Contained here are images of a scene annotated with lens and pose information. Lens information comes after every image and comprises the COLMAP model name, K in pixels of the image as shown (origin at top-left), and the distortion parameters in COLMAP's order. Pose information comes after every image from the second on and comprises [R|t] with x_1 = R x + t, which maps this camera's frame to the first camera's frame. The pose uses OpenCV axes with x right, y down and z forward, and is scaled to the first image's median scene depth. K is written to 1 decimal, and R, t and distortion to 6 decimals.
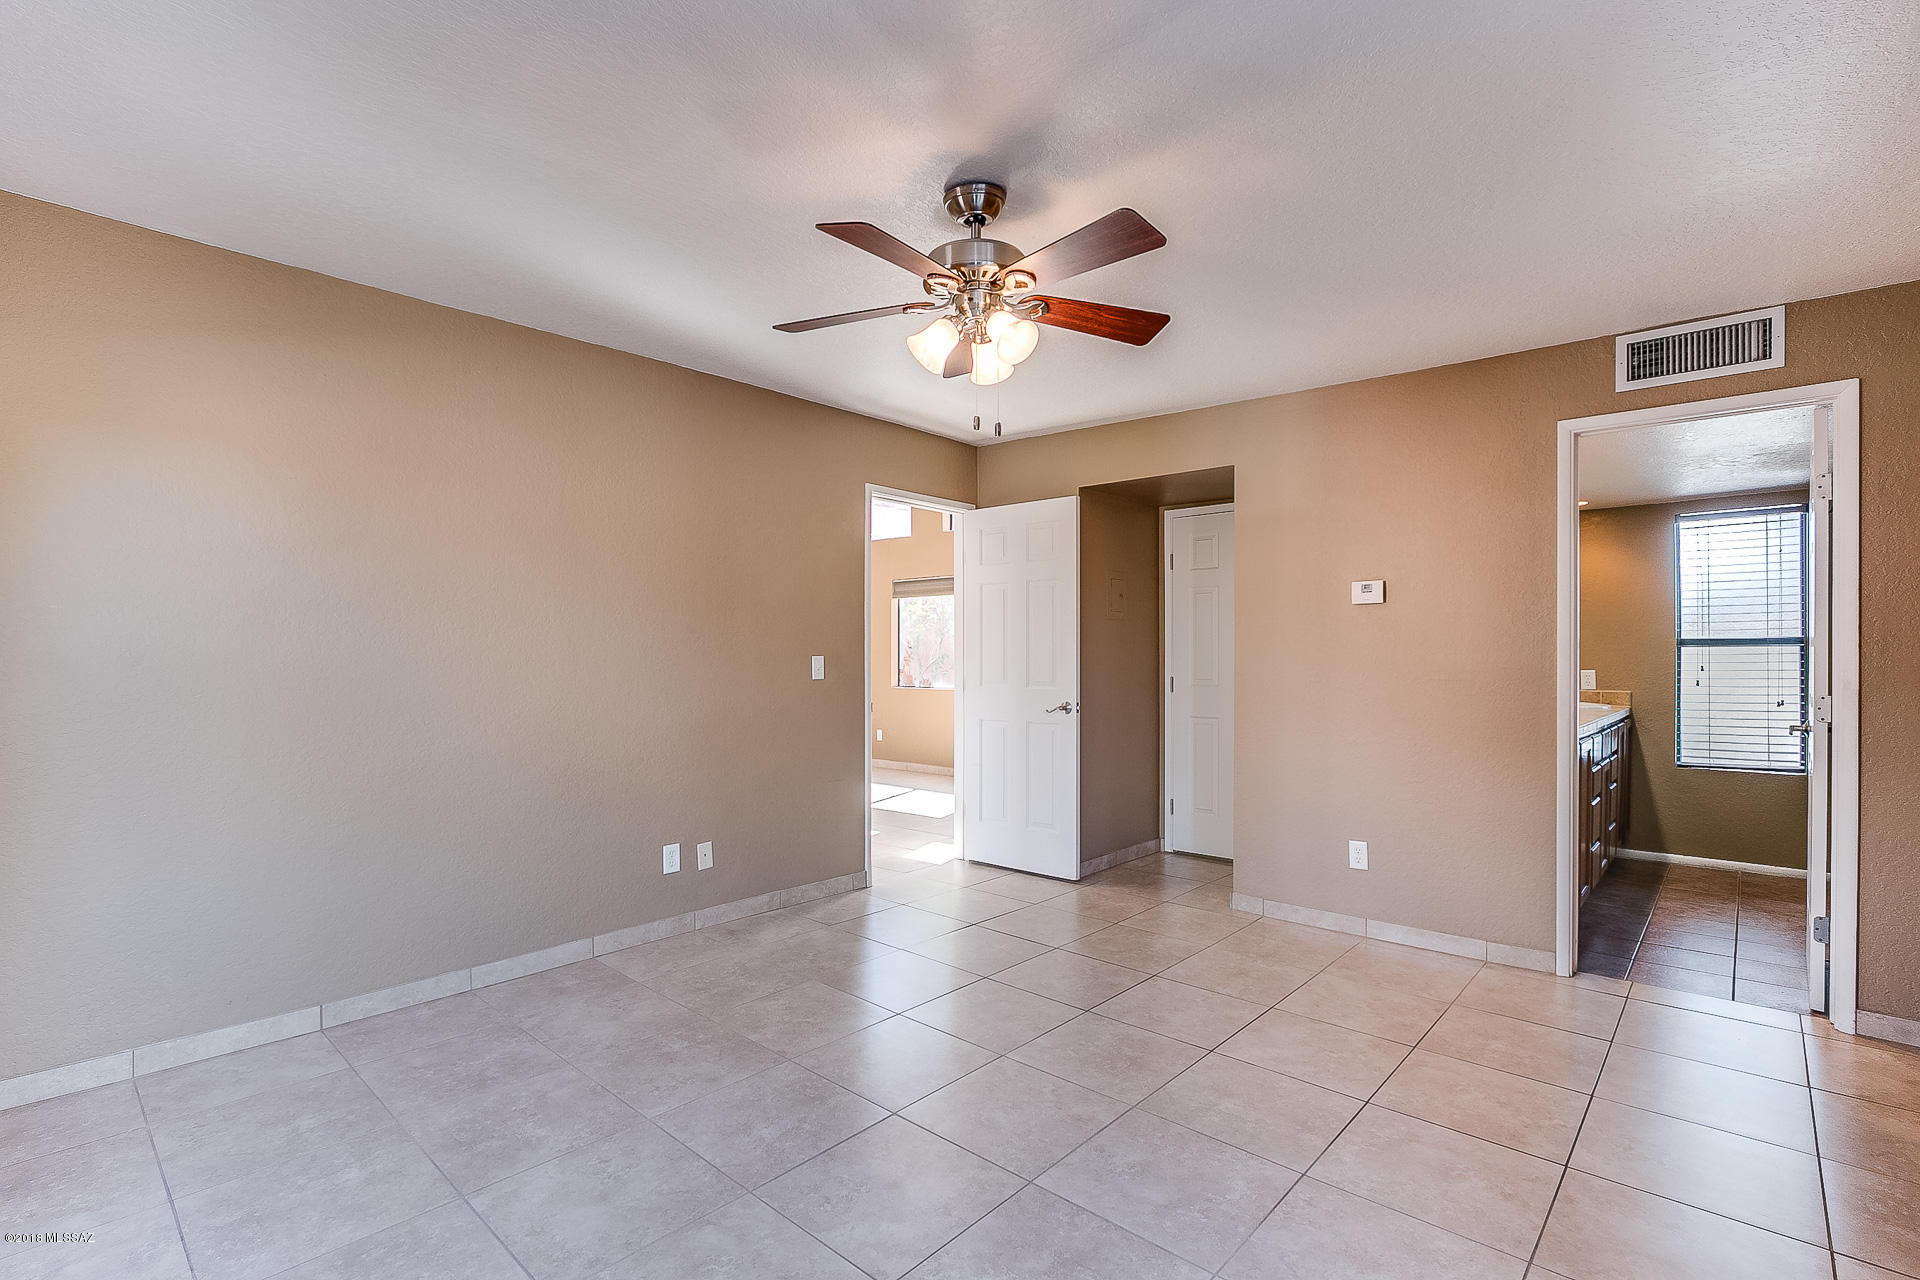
lens RADIAL K [[885.5, 0, 954.3], [0, 885.5, 655.3], [0, 0, 1]] dist [-0.010017, 0.000174]
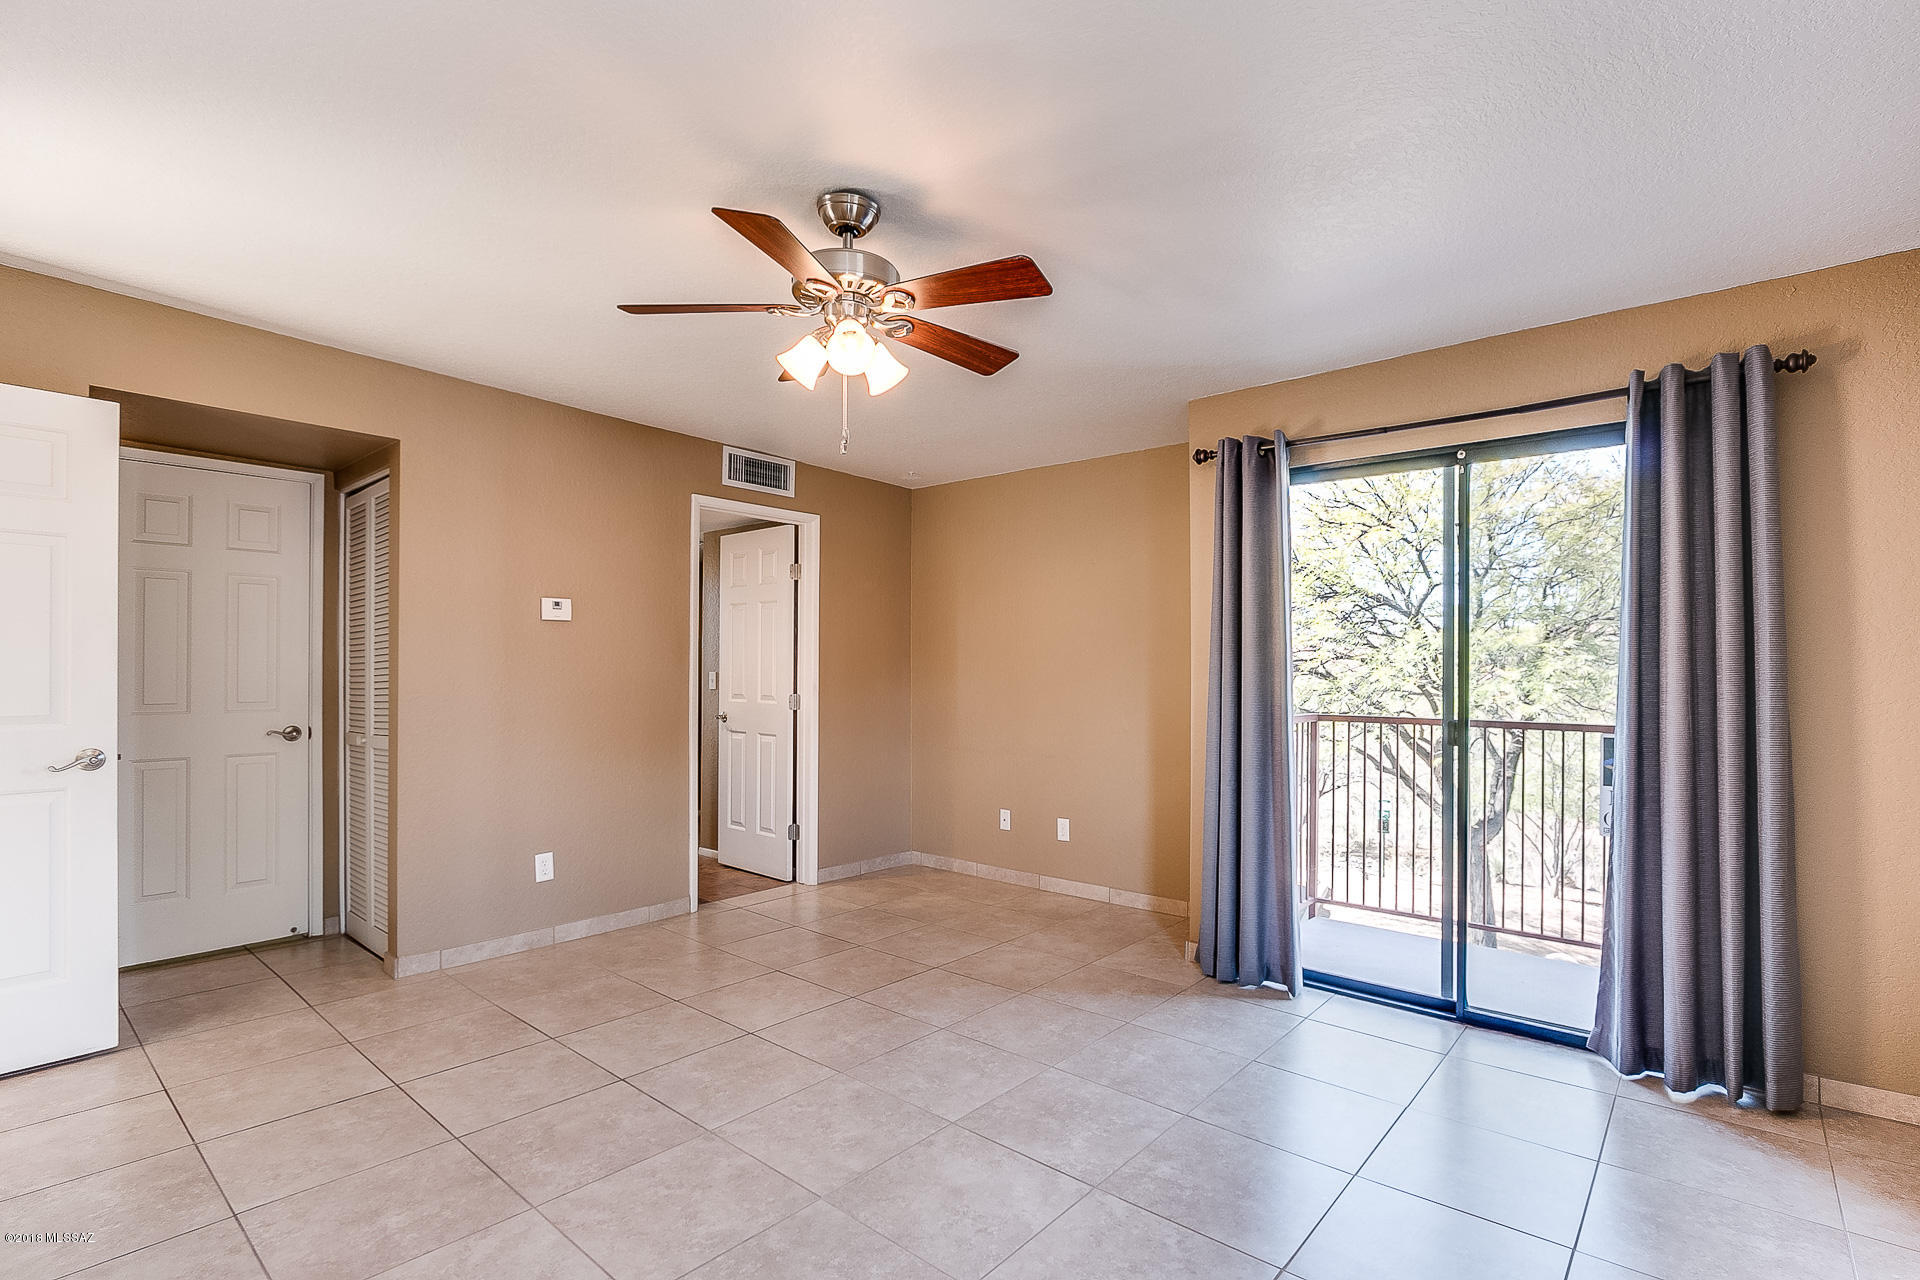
lens RADIAL K [[904.5, 0, 963.6], [0, 904.5, 655.9], [0, 0, 1]] dist [-0.009685, 0.000477]
pose [[-0.022556, 0.017437, 0.999594, -0.586224], [0.002676, 0.999845, -0.017381, 0.003110], [-0.999742, 0.002282, -0.022599, 0.536022]]
